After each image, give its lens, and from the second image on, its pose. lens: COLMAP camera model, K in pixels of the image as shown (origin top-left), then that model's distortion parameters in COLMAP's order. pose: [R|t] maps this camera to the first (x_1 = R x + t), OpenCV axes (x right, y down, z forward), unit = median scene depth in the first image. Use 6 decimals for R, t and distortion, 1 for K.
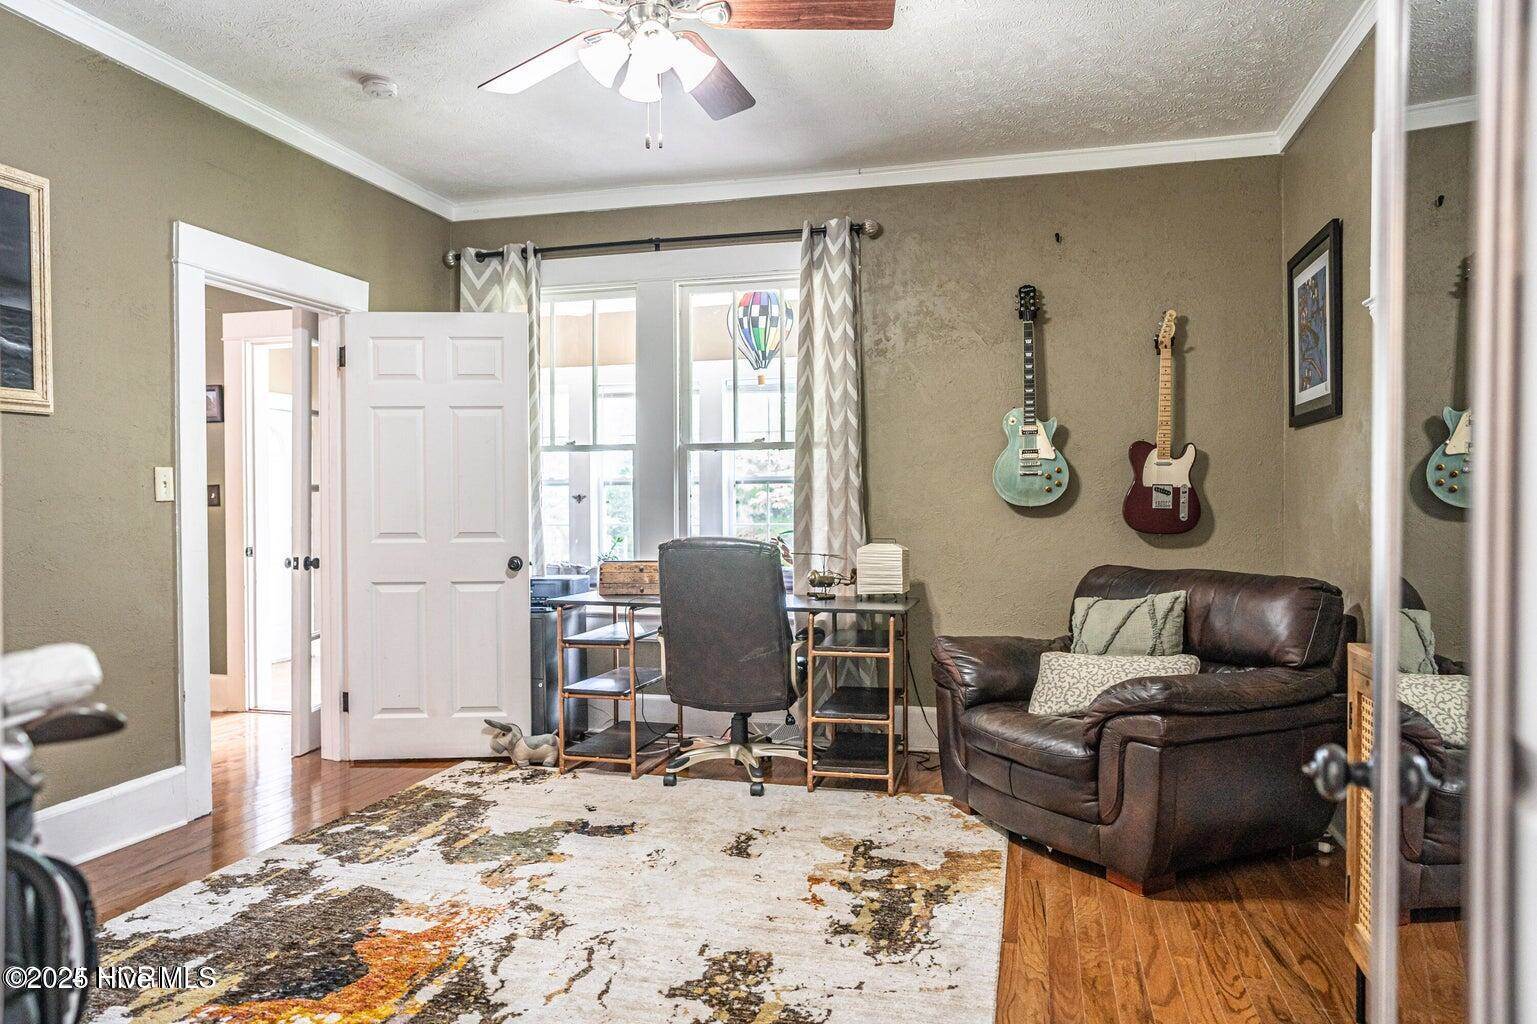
lens RADIAL K [[1028.0, 0, 767.4], [0, 1028.0, 515.3], [0, 0, 1]] dist [-0.023883, 0.010606]
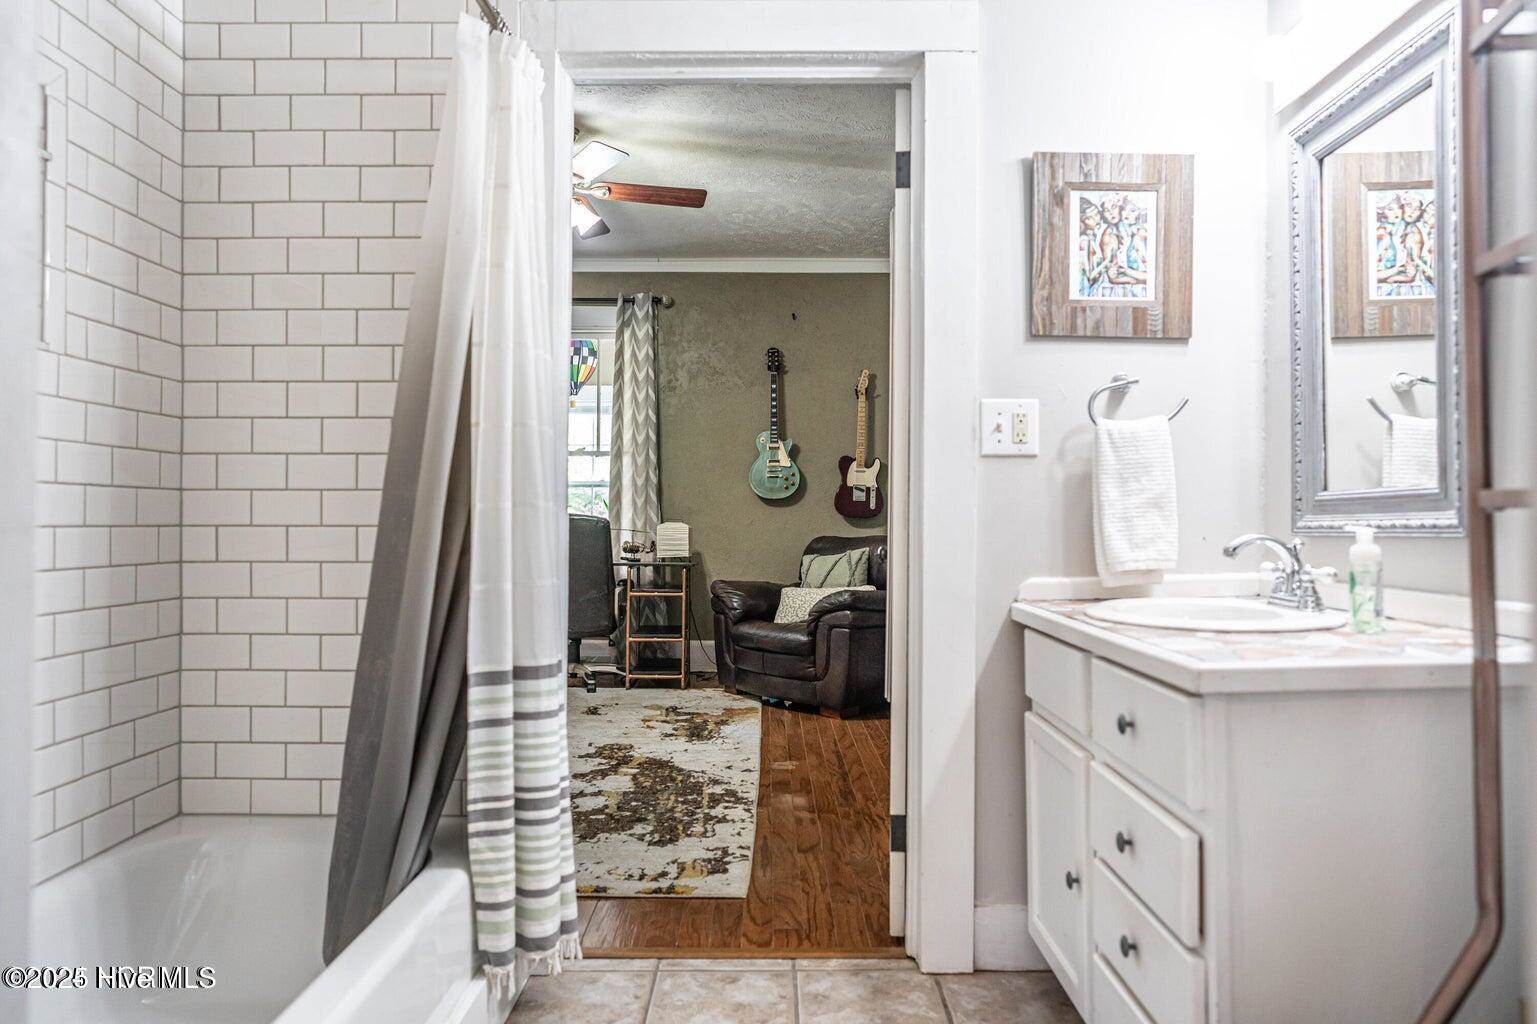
lens RADIAL K [[1028.0, 0, 769.9], [0, 1028.0, 511.1], [0, 0, 1]] dist [-0.023883, 0.010606]
pose [[0.967105, 0.013277, 0.254031, -0.123457], [-0.007272, 0.999672, -0.024562, 0.045701], [-0.254274, 0.021906, 0.966884, -0.421167]]
